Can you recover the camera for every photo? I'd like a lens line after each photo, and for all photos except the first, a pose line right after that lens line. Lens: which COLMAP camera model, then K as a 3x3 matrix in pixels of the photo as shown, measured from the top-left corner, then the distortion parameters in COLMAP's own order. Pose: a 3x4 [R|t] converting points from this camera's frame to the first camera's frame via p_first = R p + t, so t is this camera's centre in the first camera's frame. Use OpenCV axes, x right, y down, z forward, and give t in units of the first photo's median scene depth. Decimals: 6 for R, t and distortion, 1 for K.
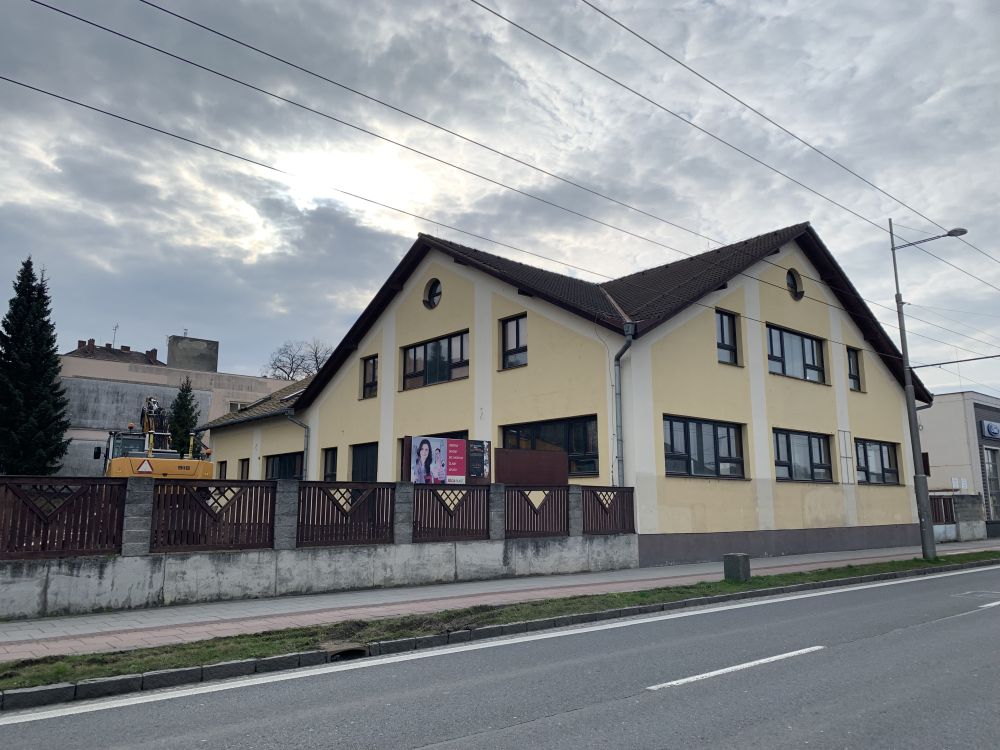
lens RADIAL K [[765.1, 0, 500.0], [0, 765.1, 375.0], [0, 0, 1]] dist [0.005262, 0.002441]
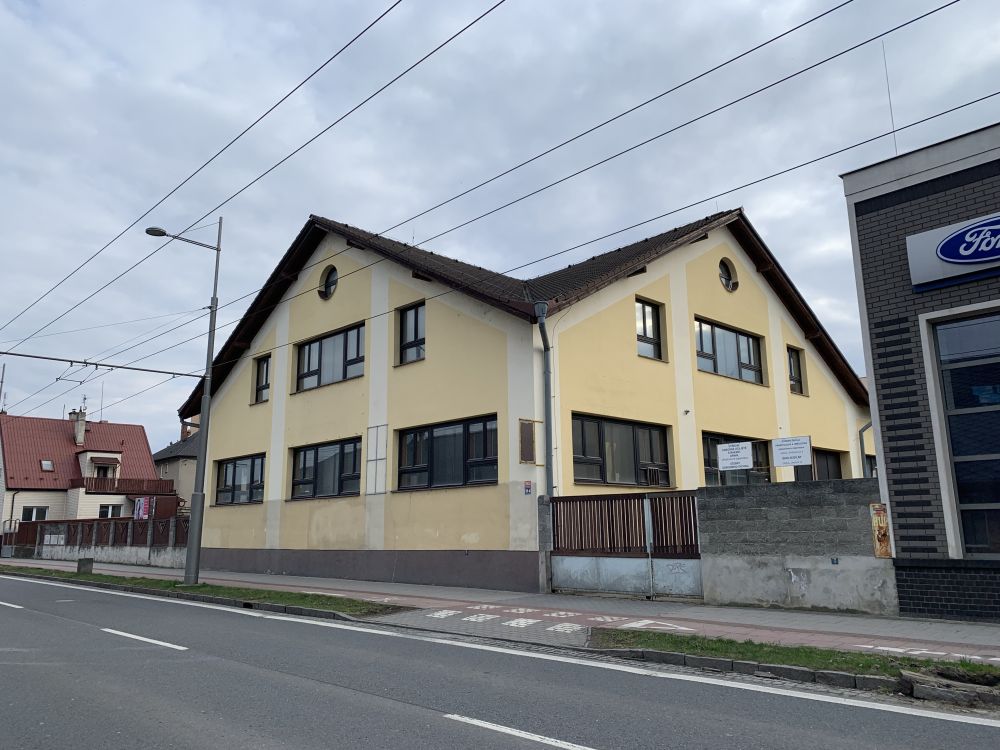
lens RADIAL K [[765.1, 0, 500.0], [0, 765.1, 375.0], [0, 0, 1]] dist [0.005262, 0.002441]
pose [[0.035959, -0.187821, -0.981545, 1.056267], [0.192076, 0.965167, -0.177651, 0.159440], [0.980721, -0.182143, 0.070783, 0.930213]]
